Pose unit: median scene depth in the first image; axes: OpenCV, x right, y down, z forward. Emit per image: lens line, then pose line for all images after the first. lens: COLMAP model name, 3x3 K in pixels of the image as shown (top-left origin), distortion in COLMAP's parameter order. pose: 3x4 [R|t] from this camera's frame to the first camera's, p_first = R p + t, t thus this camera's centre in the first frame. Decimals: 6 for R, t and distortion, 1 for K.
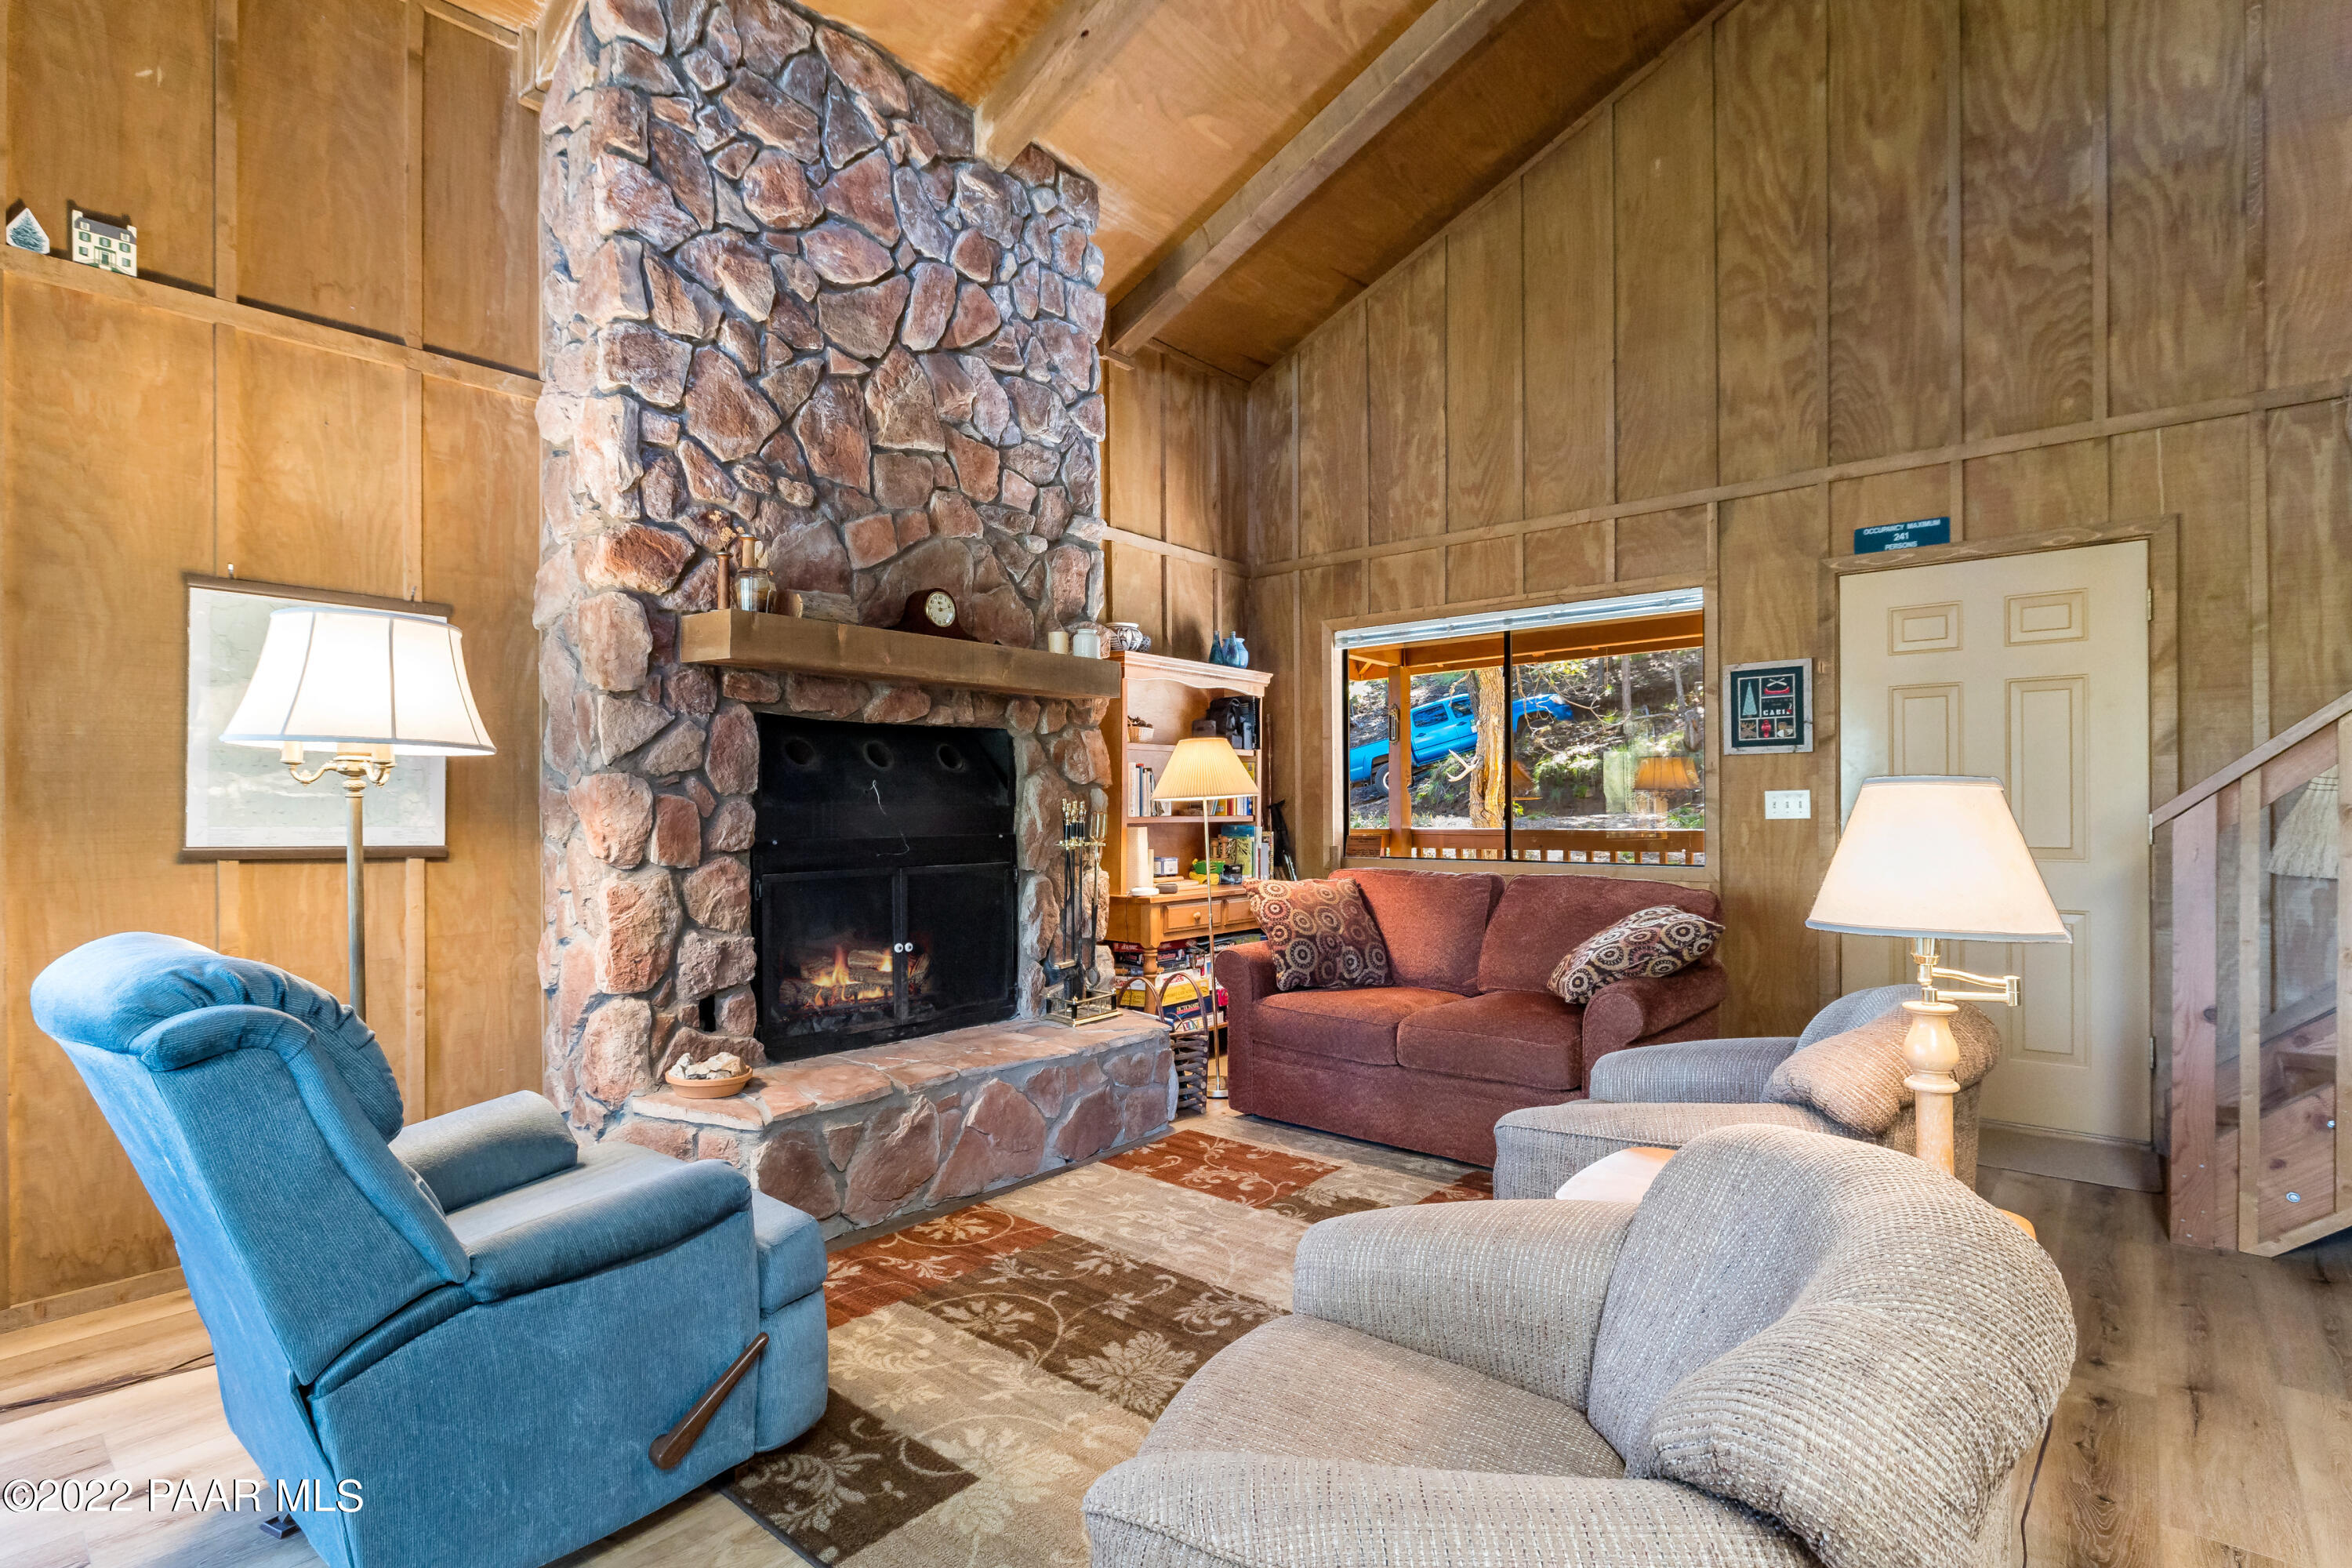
lens RADIAL K [[1130.3, 0, 1185.9], [0, 1130.3, 802.6], [0, 0, 1]] dist [-0.009036, -0.000238]
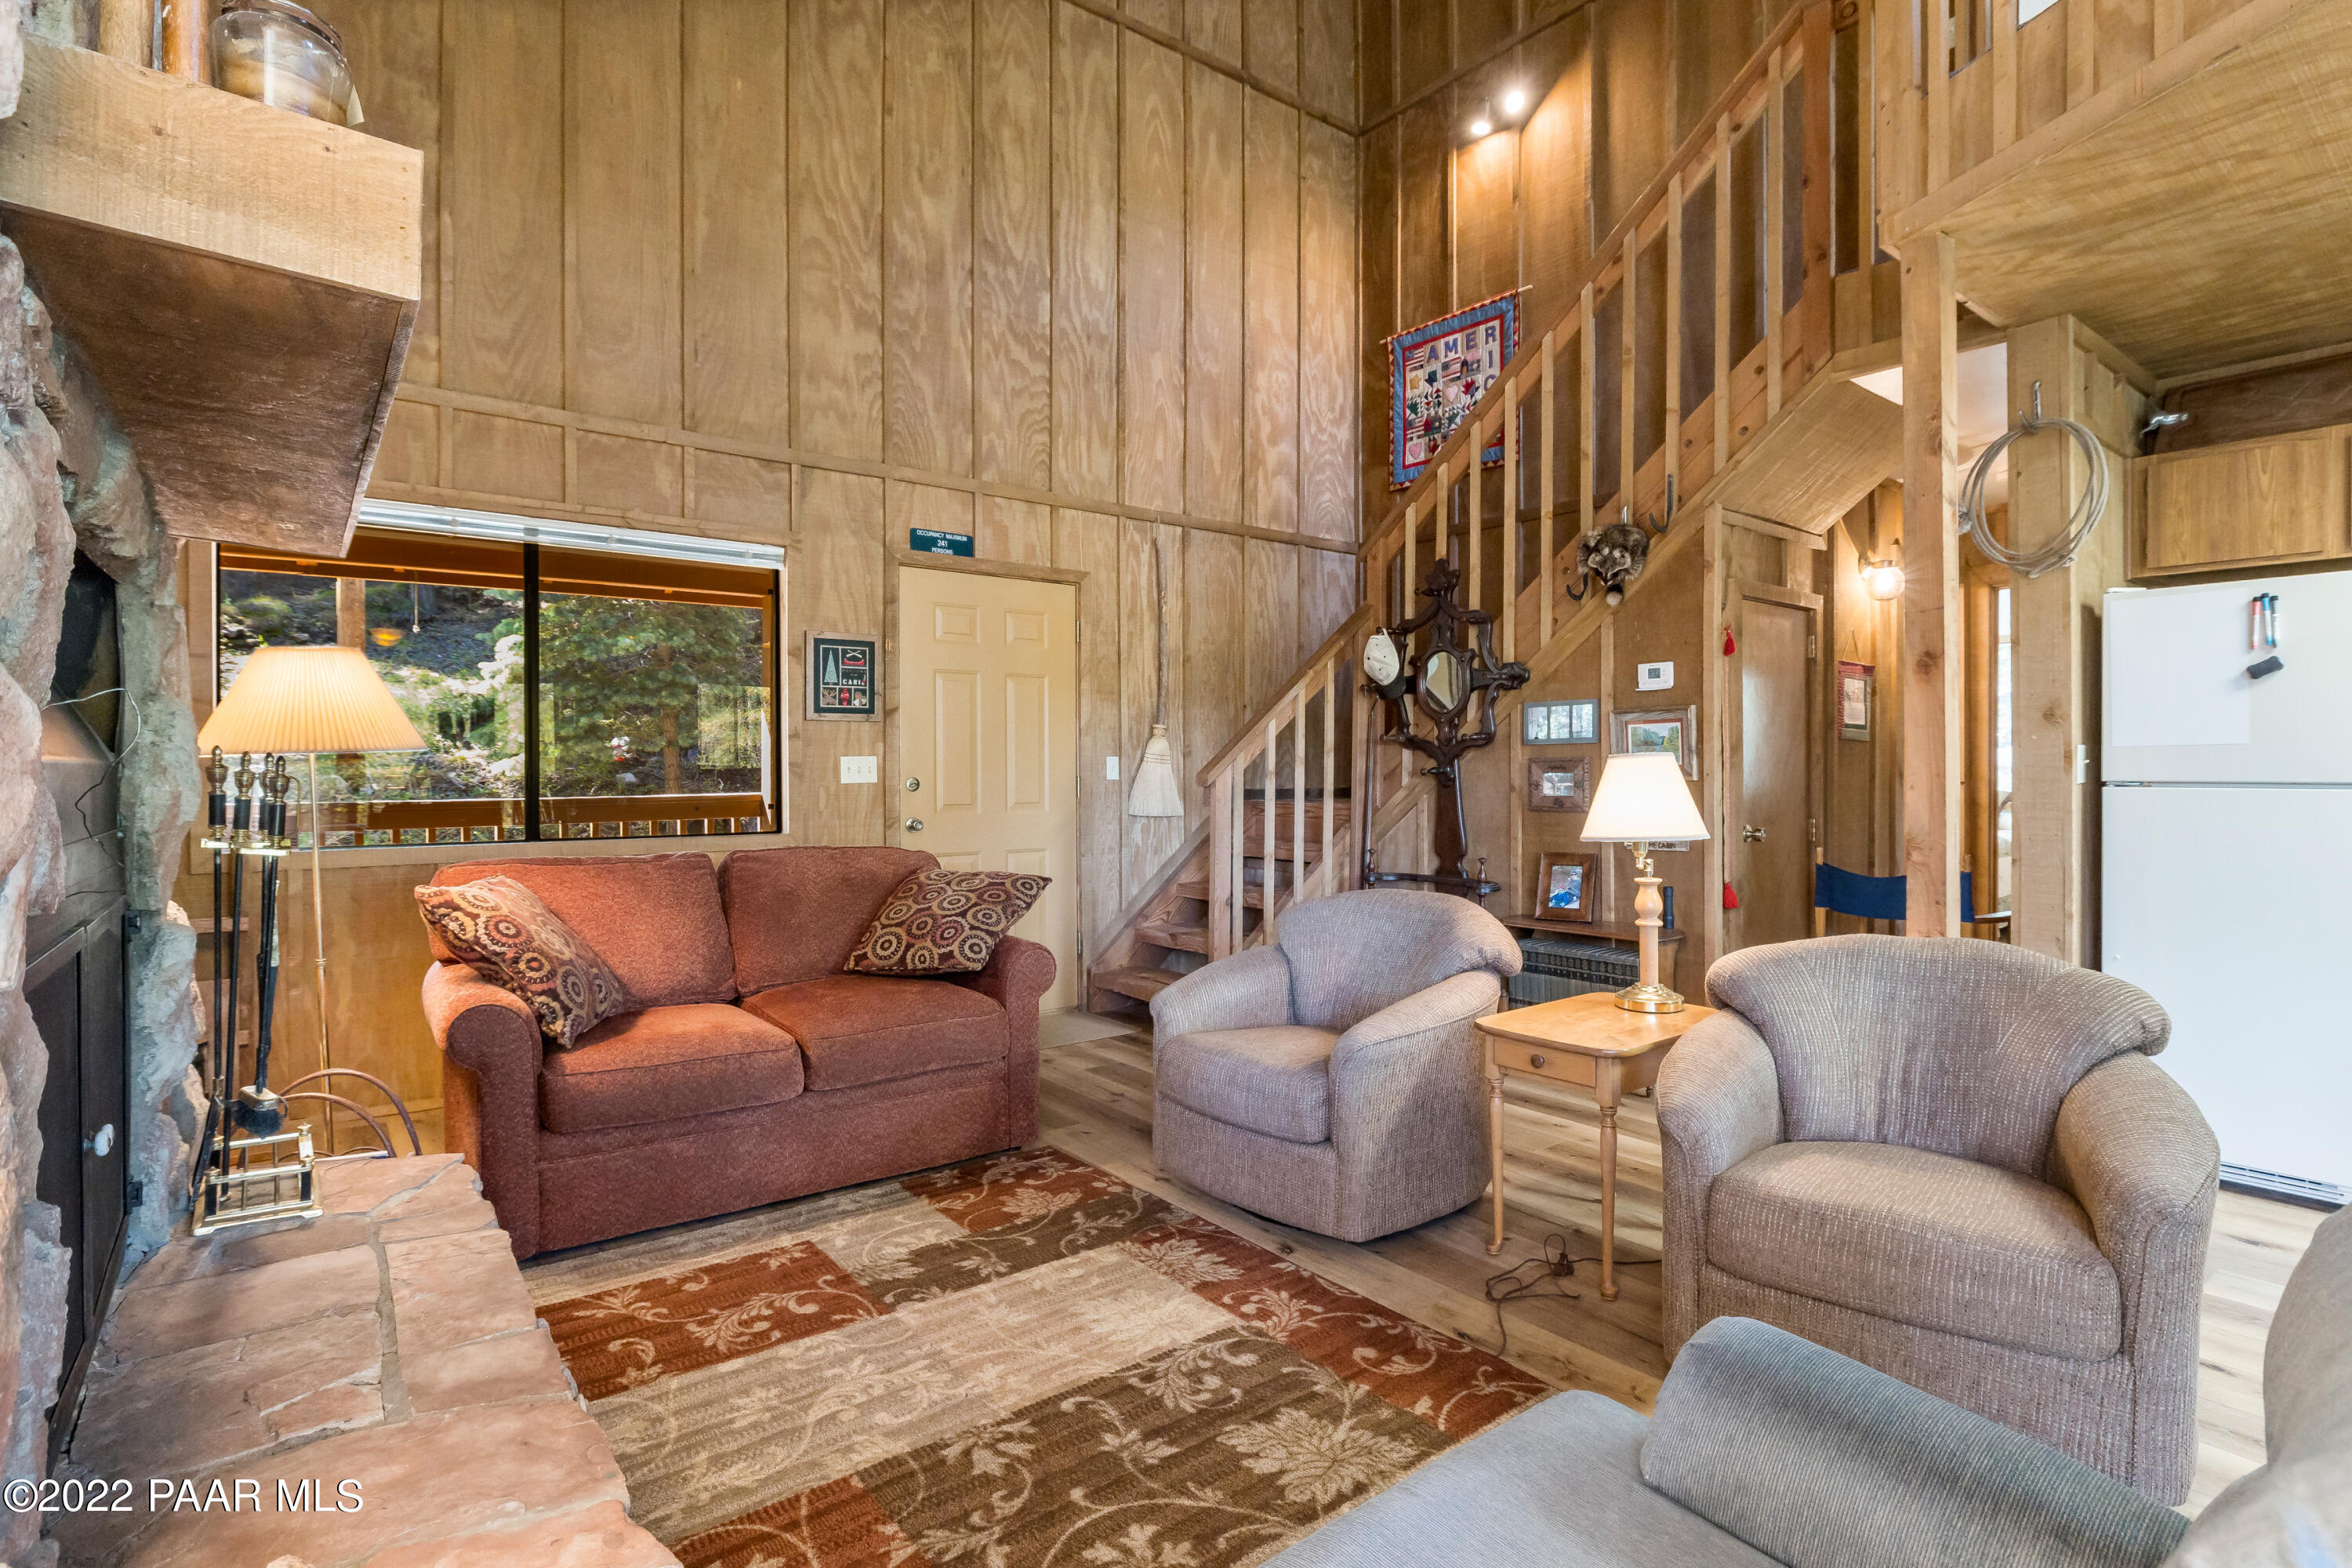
lens RADIAL K [[1130.3, 0, 1186.3], [0, 1130.3, 768.0], [0, 0, 1]] dist [-0.009036, -0.000238]
pose [[0.208418, 0.008323, 0.978004, -0.552629], [-0.002304, 0.999965, -0.008018, 0.009959], [-0.978037, -0.000582, 0.208430, 0.591098]]
